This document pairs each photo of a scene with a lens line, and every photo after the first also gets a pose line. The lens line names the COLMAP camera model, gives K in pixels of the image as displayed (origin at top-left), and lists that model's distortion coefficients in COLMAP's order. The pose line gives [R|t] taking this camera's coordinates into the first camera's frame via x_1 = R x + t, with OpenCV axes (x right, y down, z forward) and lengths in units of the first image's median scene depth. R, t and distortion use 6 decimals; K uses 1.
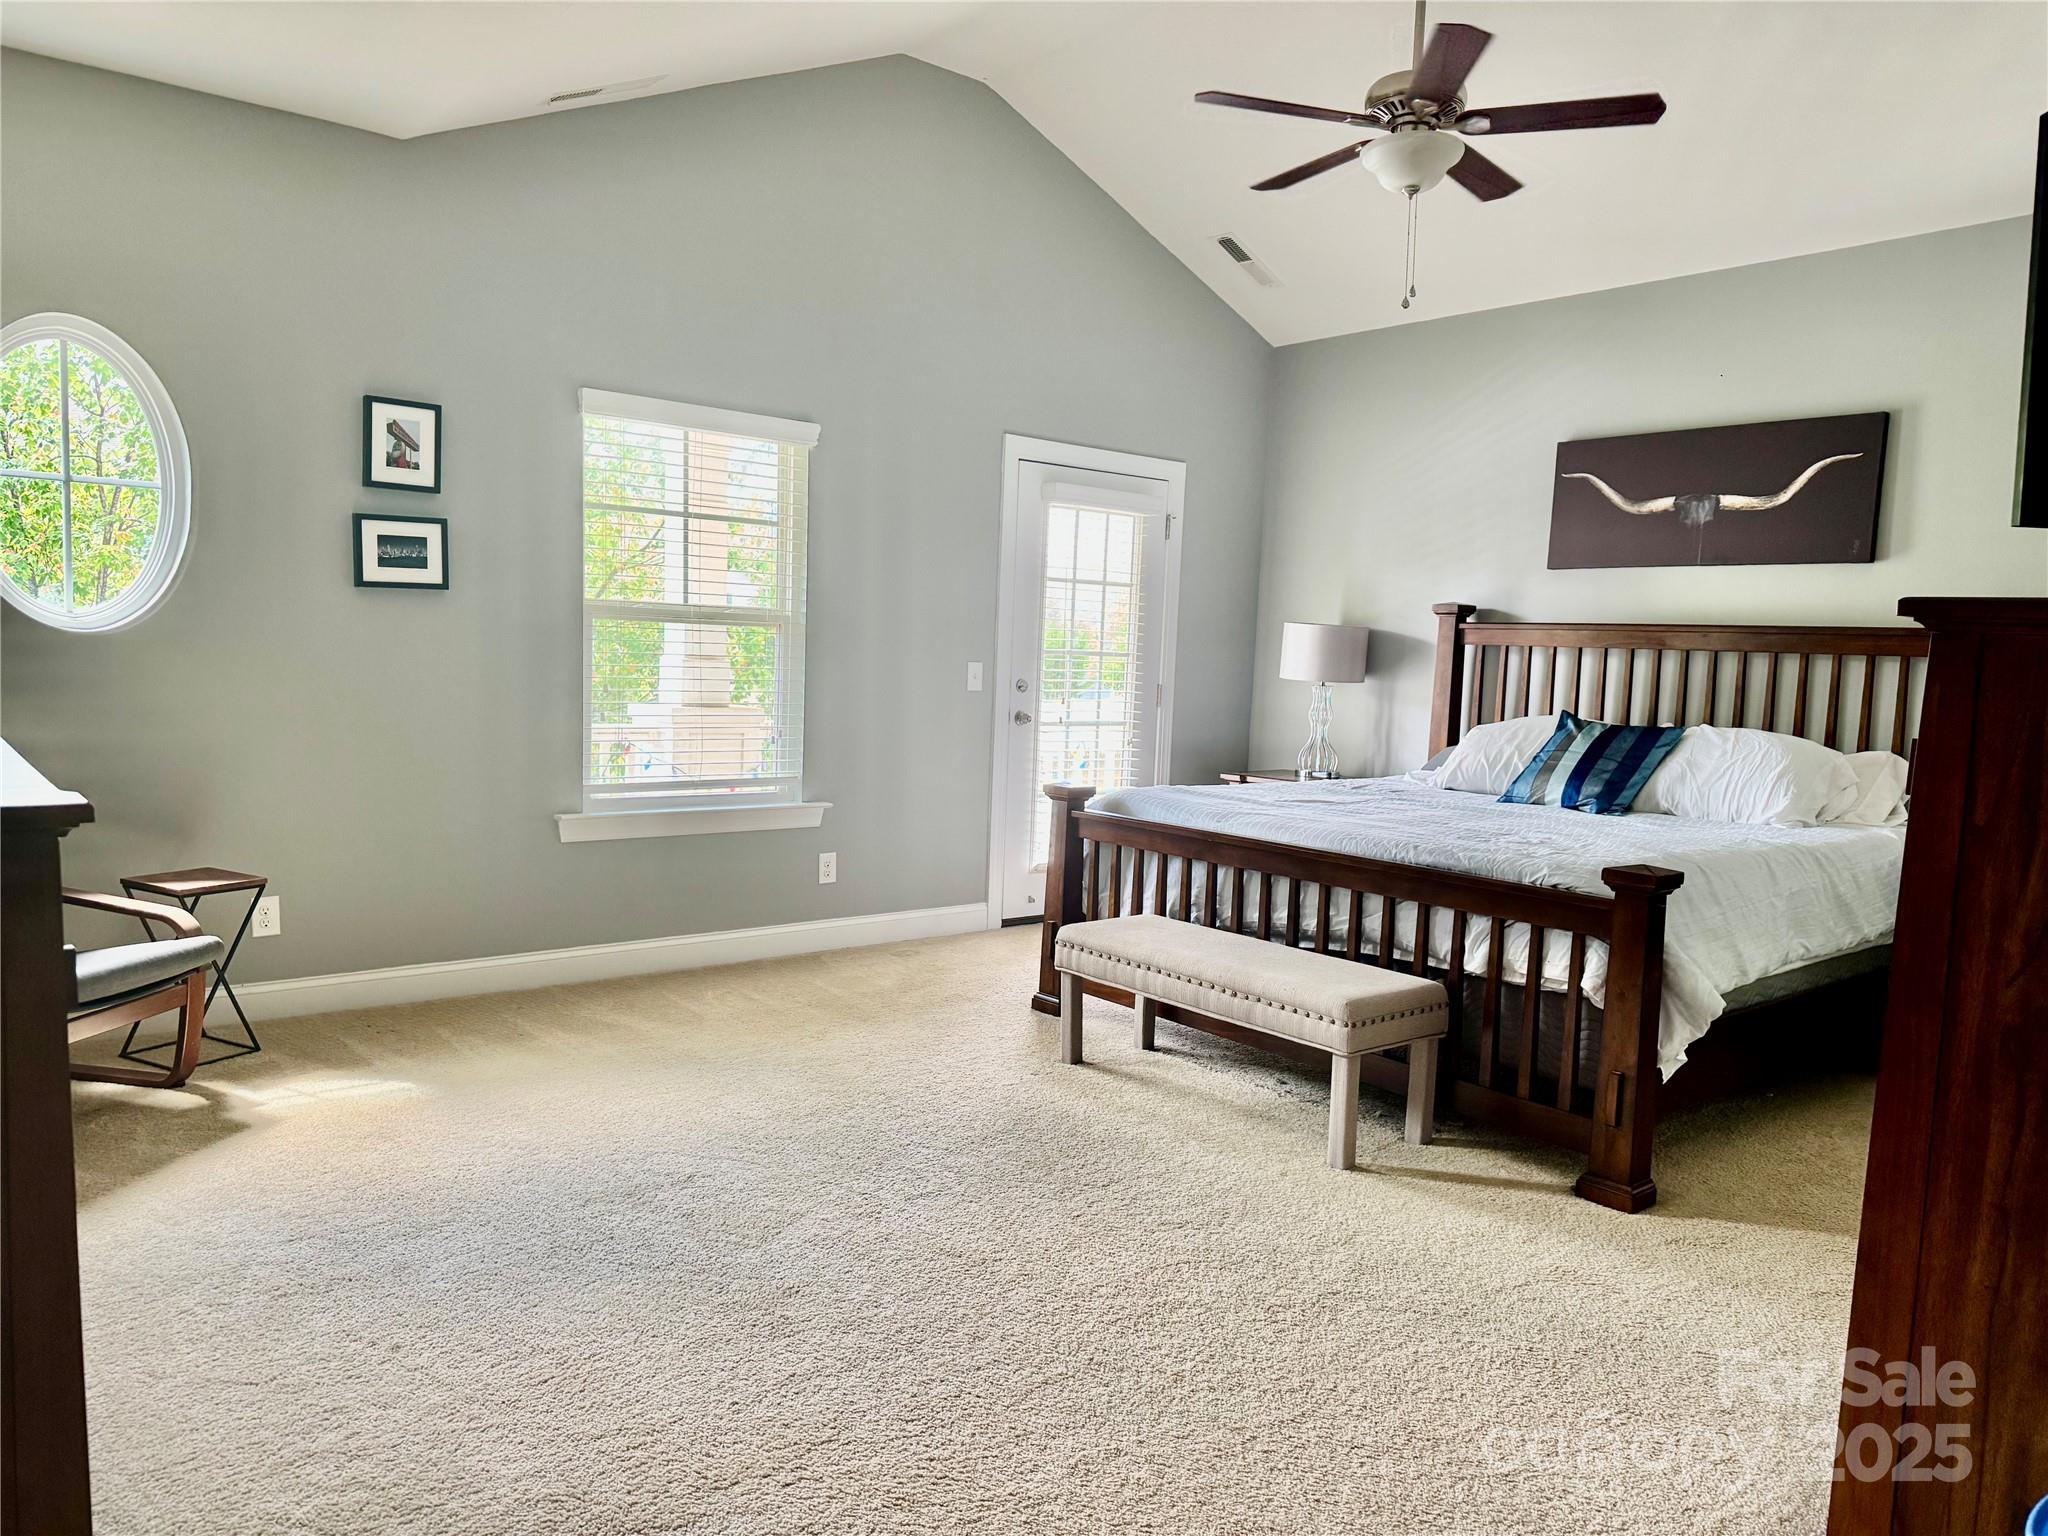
lens RADIAL K [[1428.4, 0, 1024.0], [0, 1428.4, 768.0], [0, 0, 1]] dist [0.152809, -0.245297]
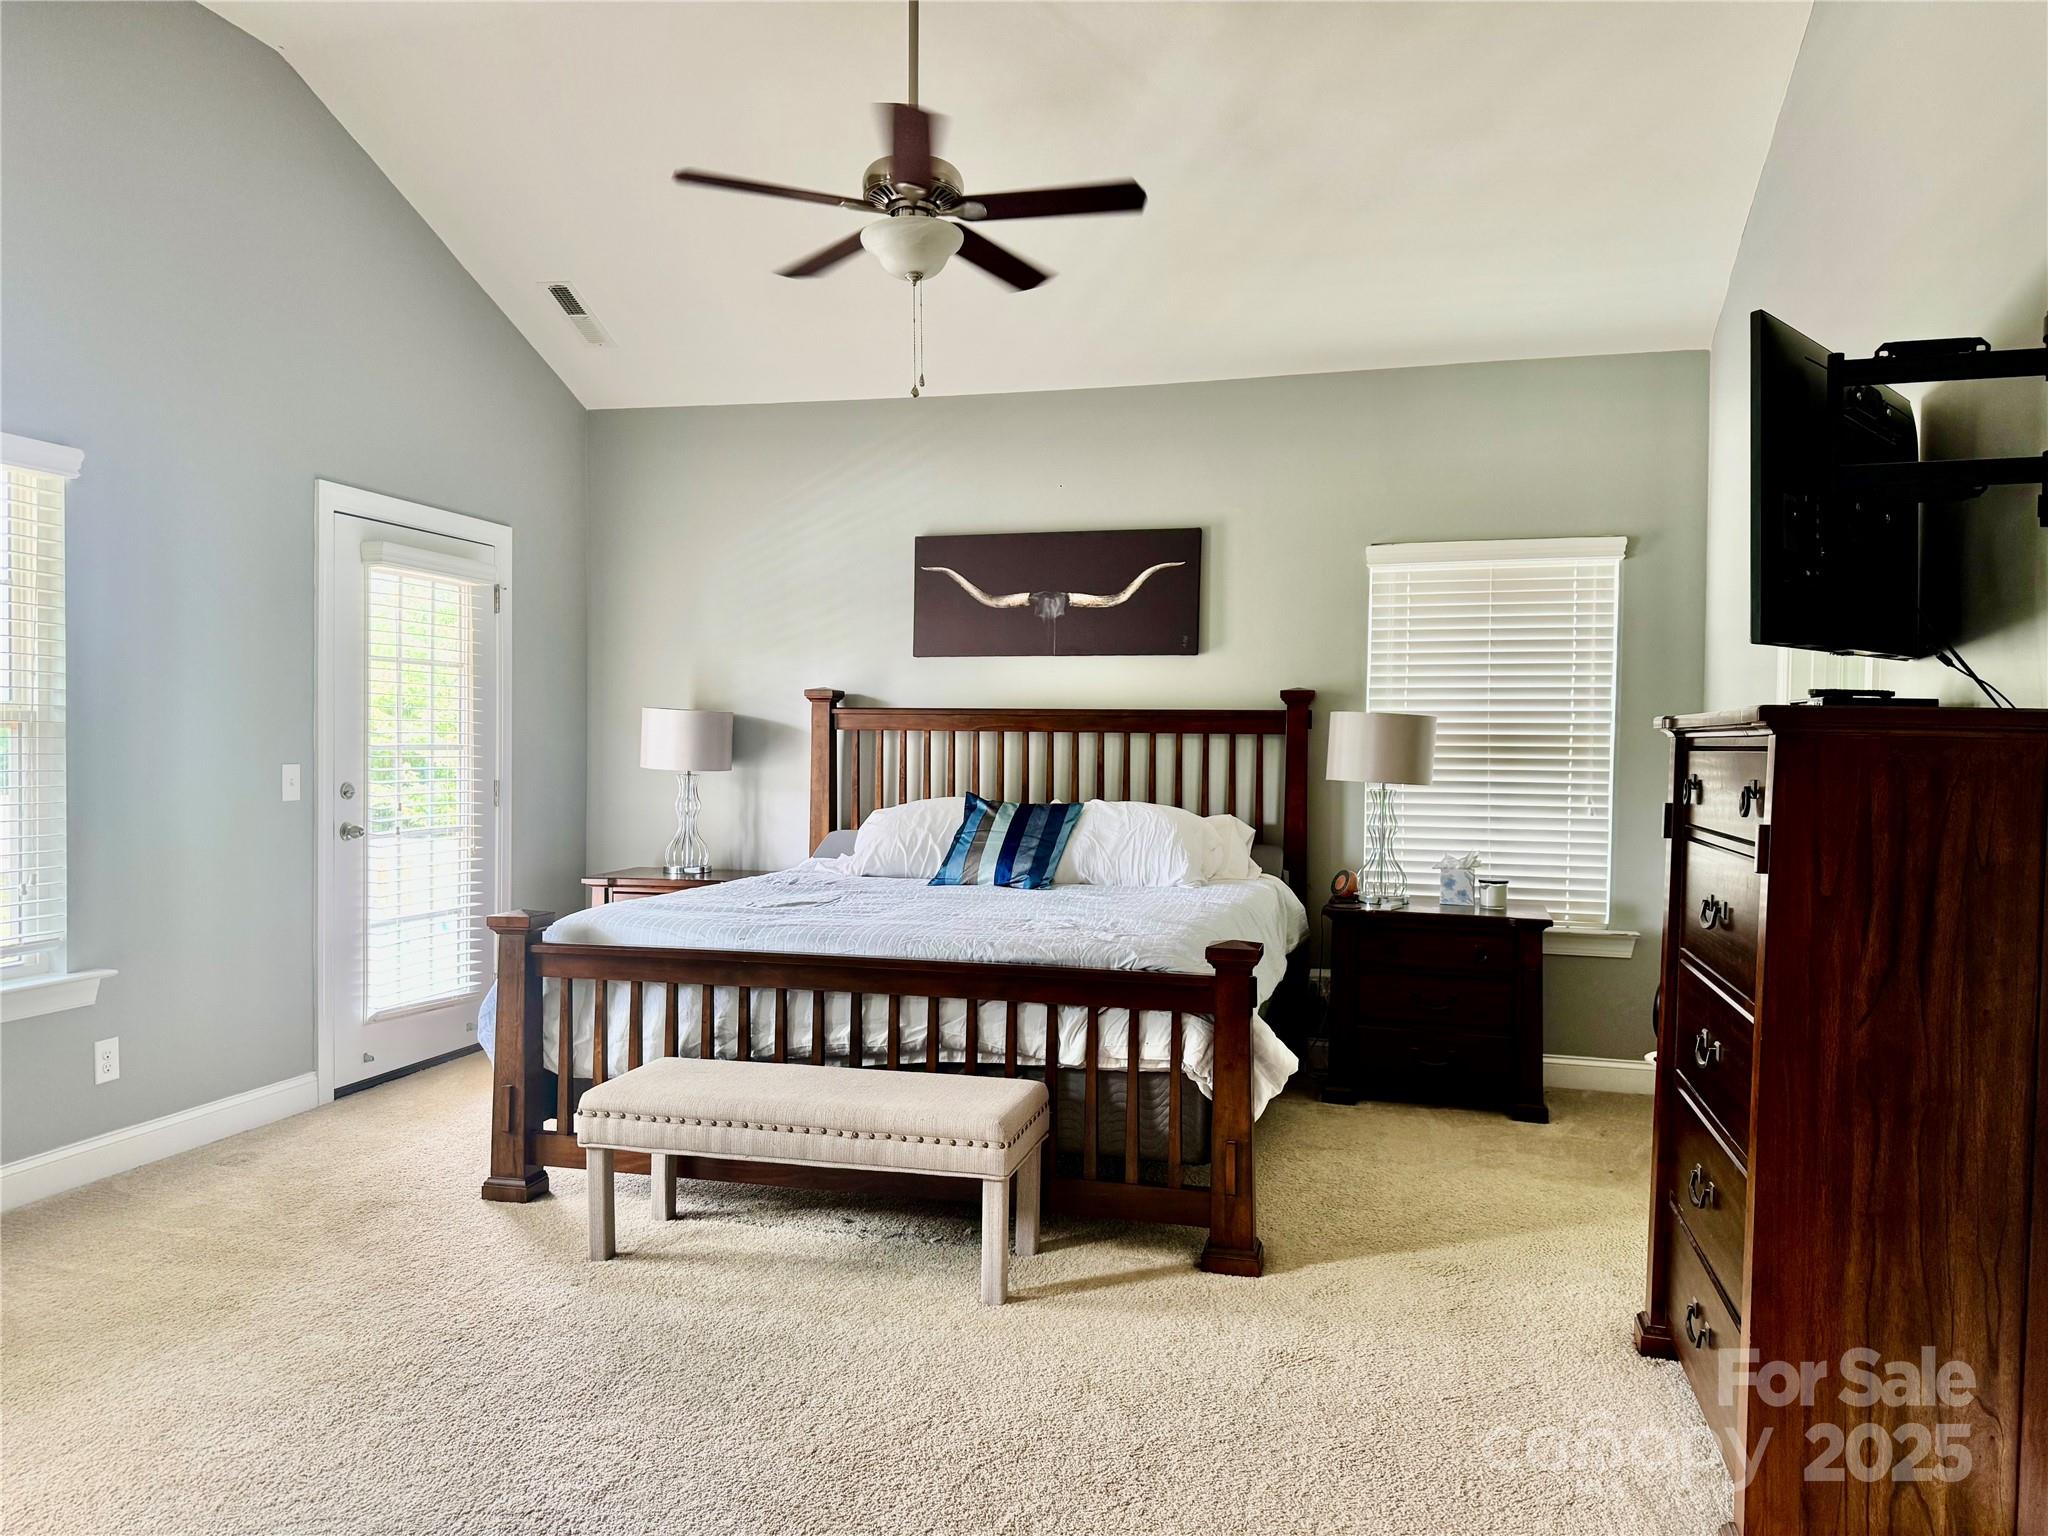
lens RADIAL K [[1428.4, 0, 1024.0], [0, 1428.4, 768.0], [0, 0, 1]] dist [0.152809, -0.245297]
pose [[0.810059, -0.040039, 0.584979, -0.215328], [0.068418, 0.997305, -0.026483, -0.029299], [-0.582343, 0.061476, 0.810616, 0.154228]]
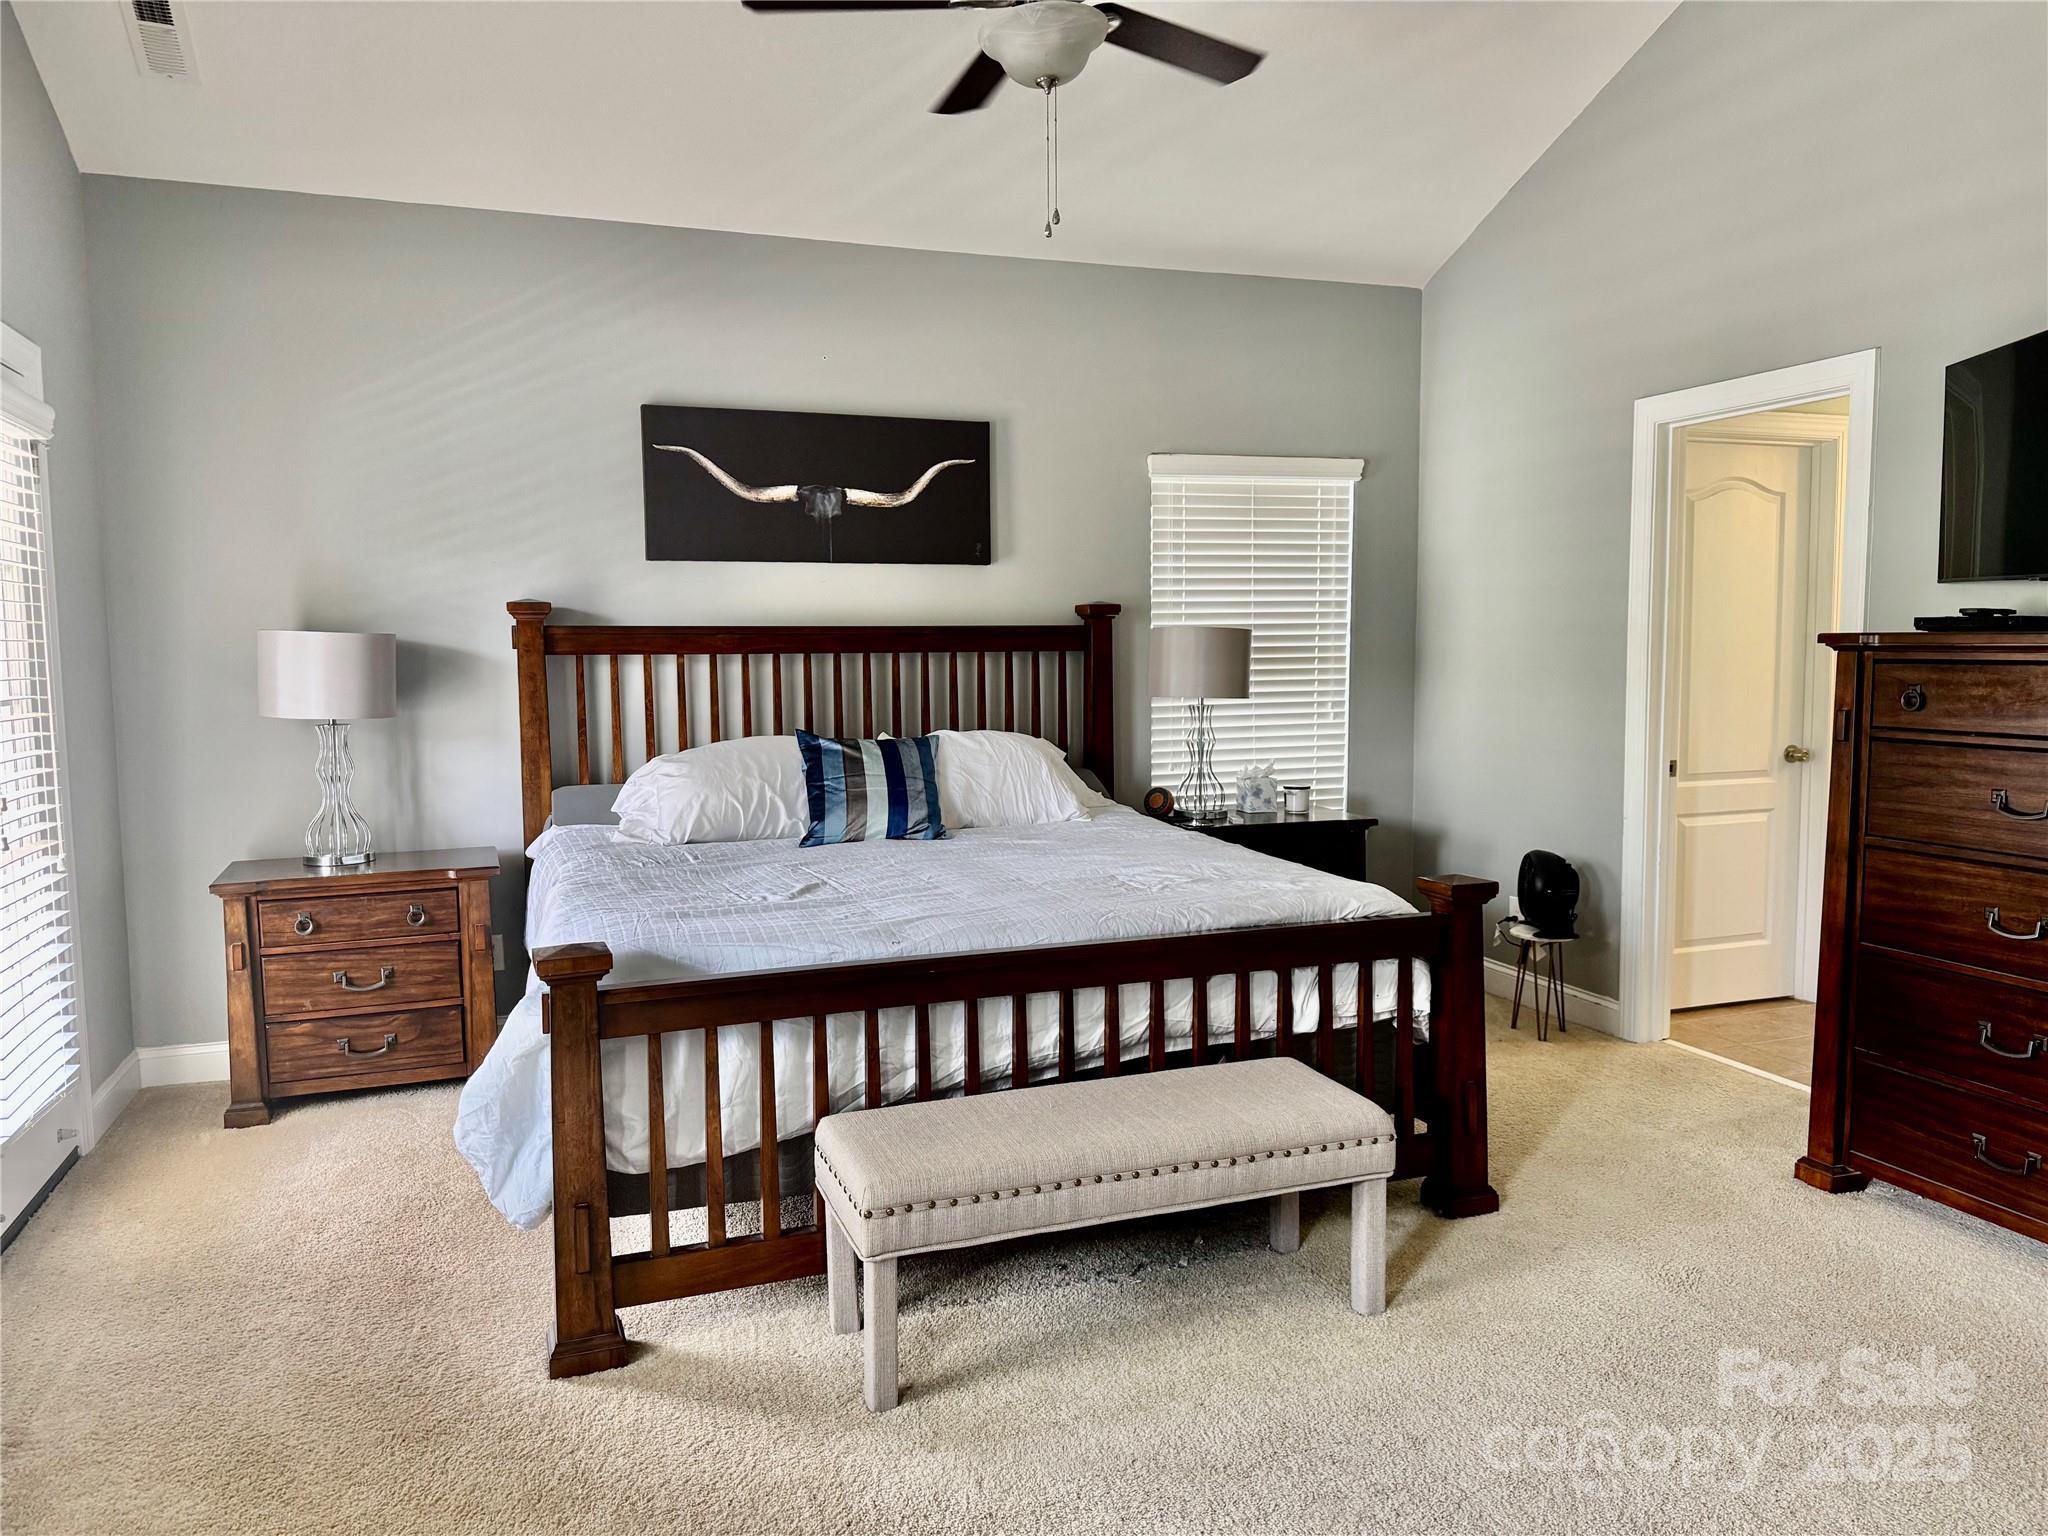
lens RADIAL K [[1428.4, 0, 1024.0], [0, 1428.4, 768.0], [0, 0, 1]] dist [0.152809, -0.245297]
pose [[0.324473, -0.123549, 0.937791, -0.420300], [0.101471, 0.990258, 0.095353, -0.092245], [-0.940436, 0.064219, 0.333849, 0.645933]]
